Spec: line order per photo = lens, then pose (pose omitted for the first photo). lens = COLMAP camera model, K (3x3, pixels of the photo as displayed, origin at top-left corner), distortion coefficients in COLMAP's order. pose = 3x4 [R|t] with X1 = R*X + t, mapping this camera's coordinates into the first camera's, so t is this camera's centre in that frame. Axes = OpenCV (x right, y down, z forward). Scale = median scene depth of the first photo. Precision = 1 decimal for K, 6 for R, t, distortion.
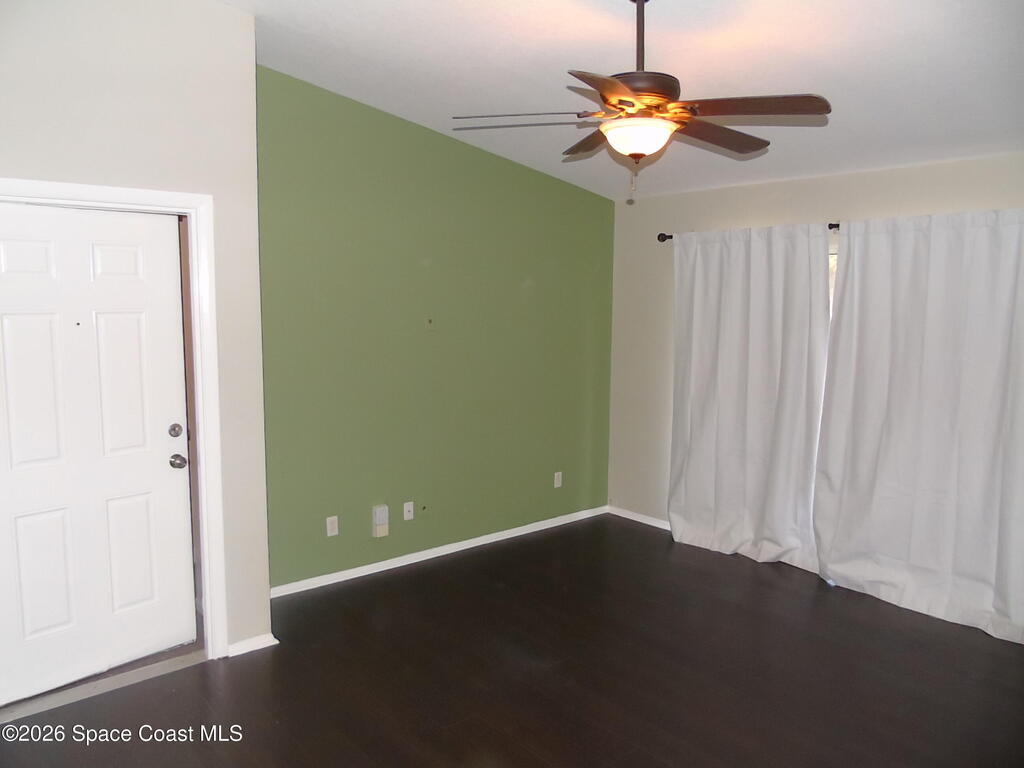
lens RADIAL K [[763.1, 0, 512.2], [0, 763.1, 387.9], [0, 0, 1]] dist [-0.045605, 0.048240]
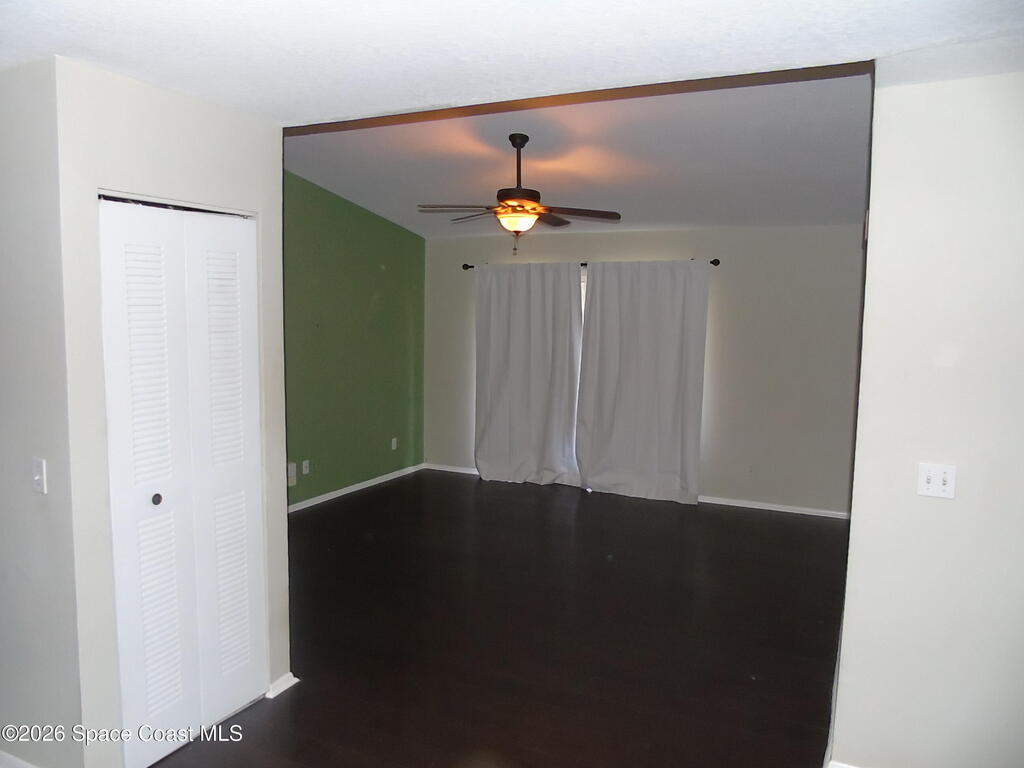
lens RADIAL K [[763.1, 0, 511.9], [0, 763.1, 384.7], [0, 0, 1]] dist [-0.045605, 0.048240]
pose [[0.917461, -0.035628, 0.396227, -0.327714], [0.043032, 0.999026, -0.009810, 0.045127], [-0.395491, 0.026050, 0.918100, -0.374928]]
